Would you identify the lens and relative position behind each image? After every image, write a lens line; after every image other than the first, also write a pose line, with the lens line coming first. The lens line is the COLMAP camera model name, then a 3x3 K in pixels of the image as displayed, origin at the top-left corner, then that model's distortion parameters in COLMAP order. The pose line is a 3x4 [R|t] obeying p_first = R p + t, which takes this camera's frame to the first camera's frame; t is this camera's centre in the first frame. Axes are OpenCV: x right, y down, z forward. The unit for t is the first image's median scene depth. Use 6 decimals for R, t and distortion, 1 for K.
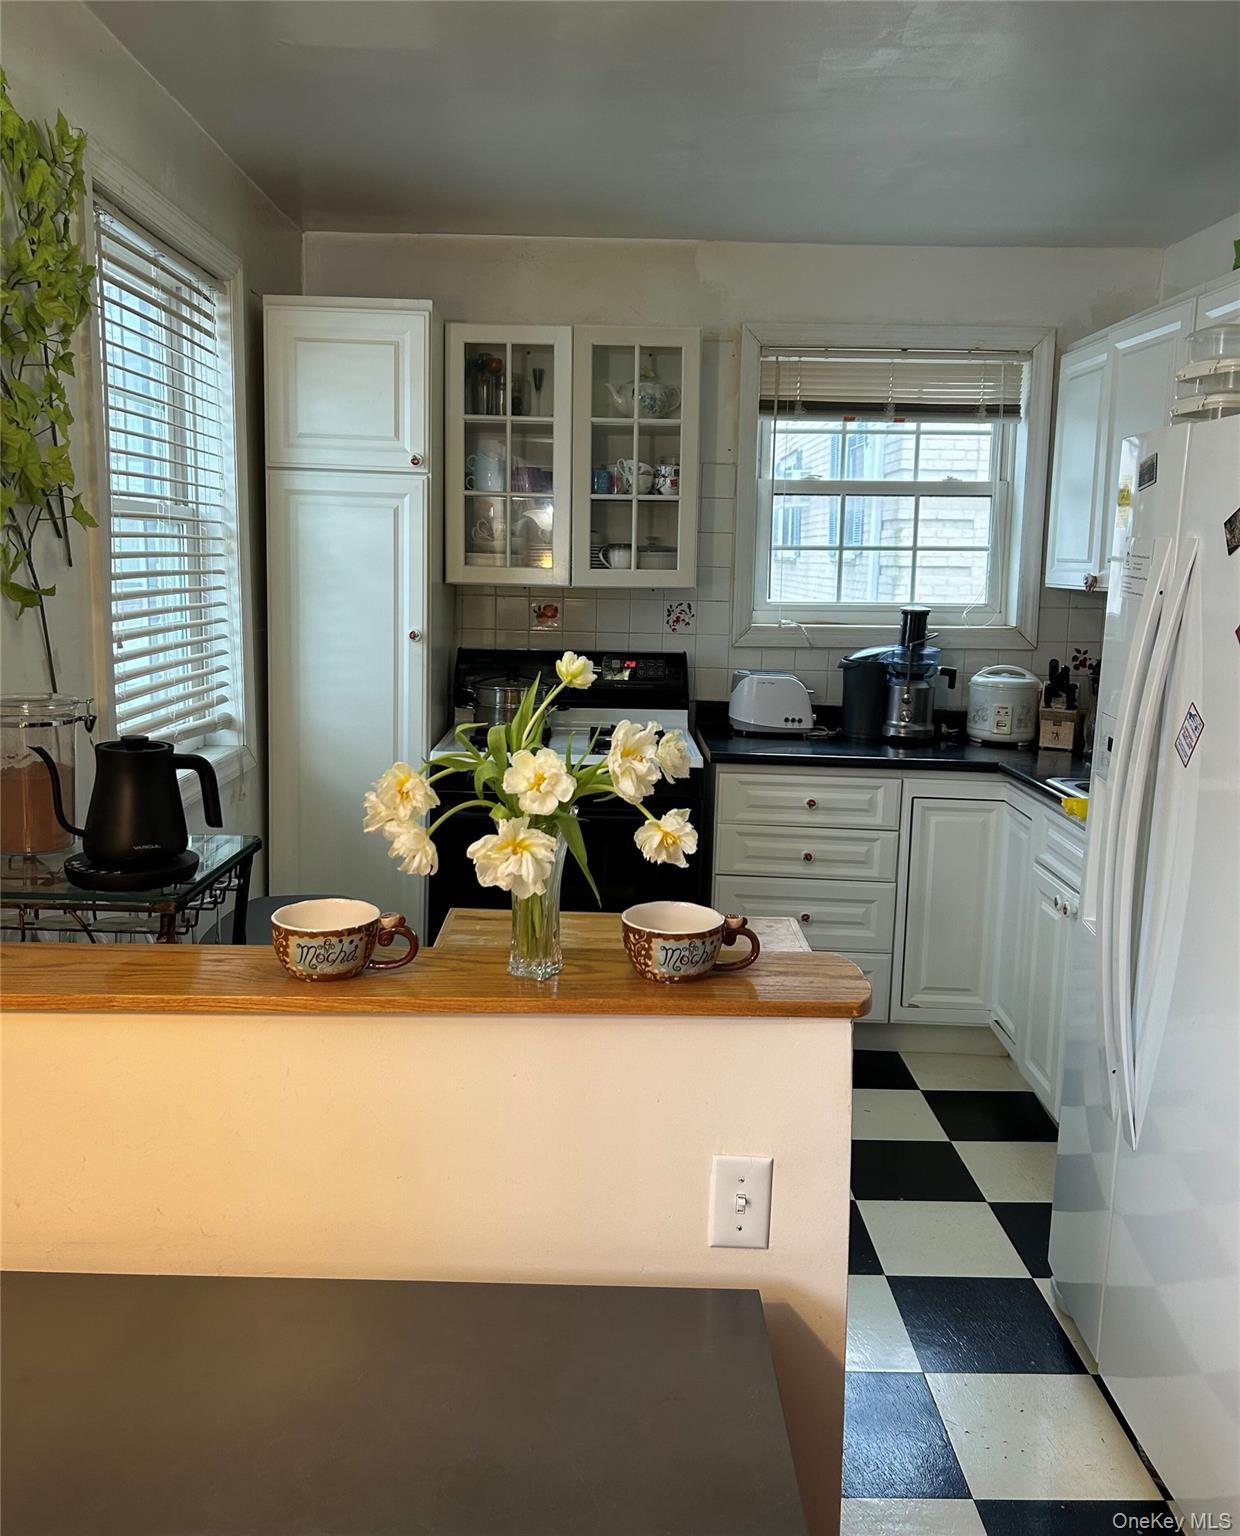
lens RADIAL K [[1246.1, 0, 625.1], [0, 1246.1, 721.9], [0, 0, 1]] dist [0.105085, -0.210398]
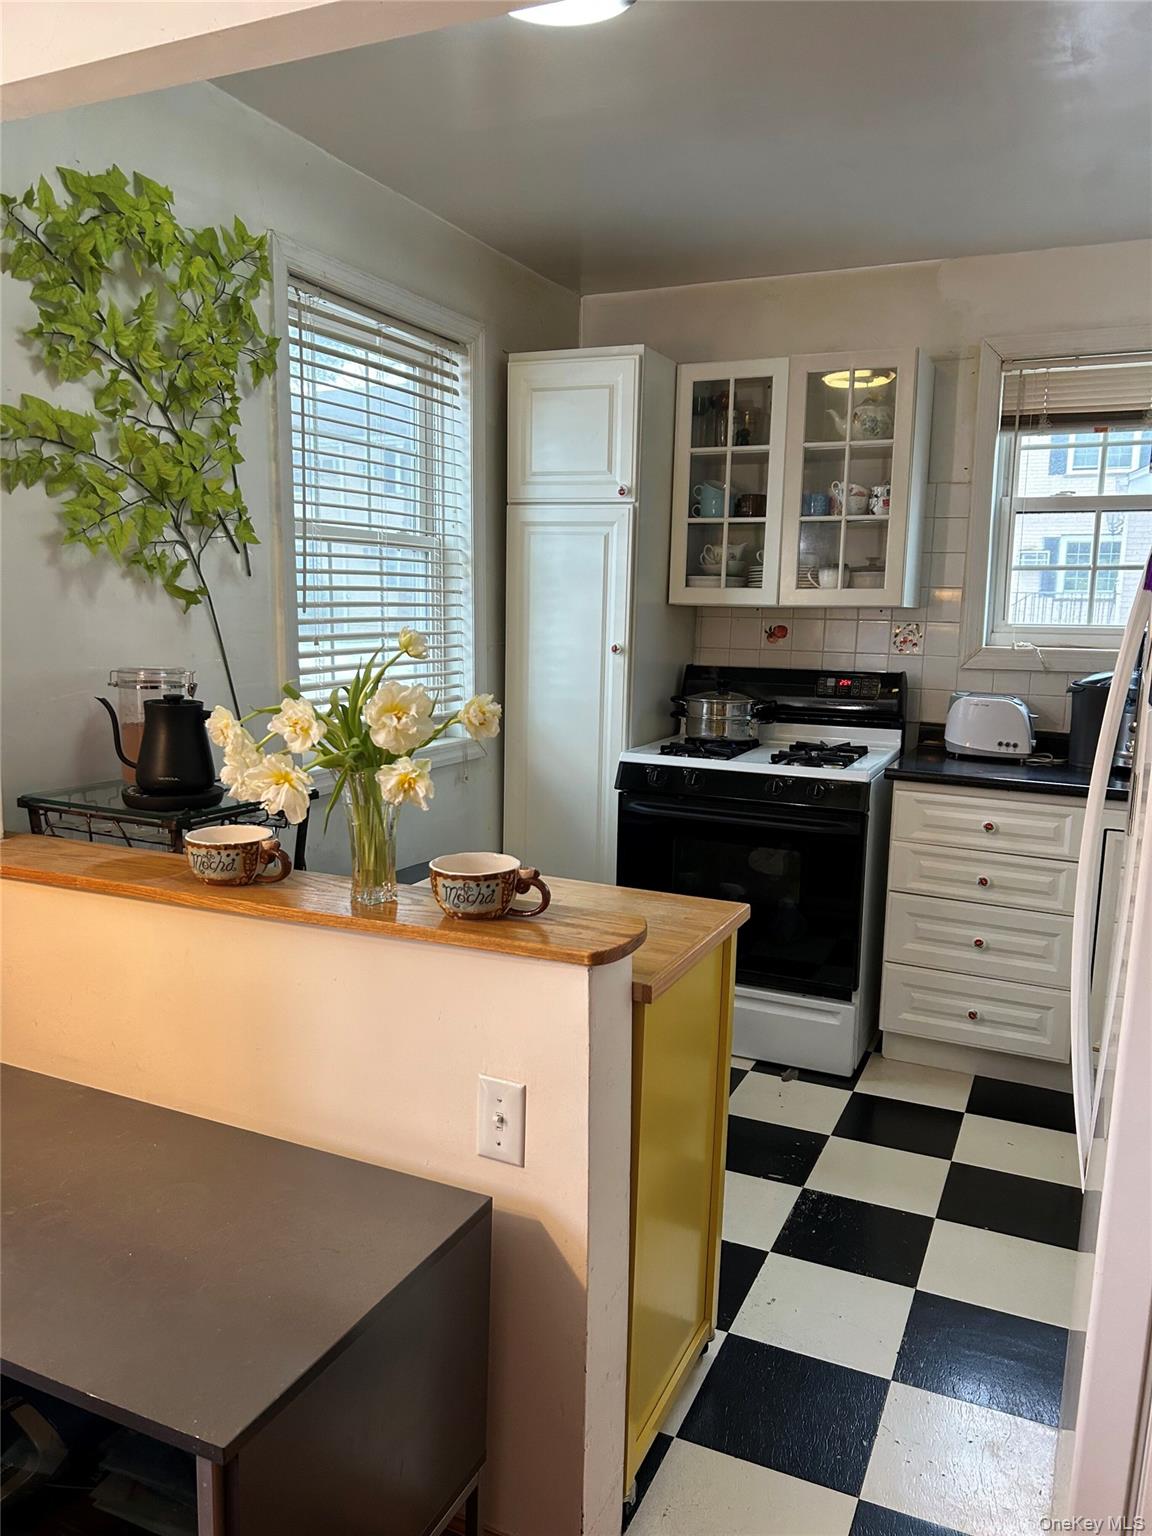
lens RADIAL K [[1158.7, 0, 574.6], [0, 1158.7, 779.5], [0, 0, 1]] dist [0.121886, -0.270646]
pose [[0.902974, 0.062037, -0.425193, 0.227232], [-0.054907, 0.998070, 0.029016, 0.018310], [0.426172, -0.002854, 0.904638, 0.036475]]
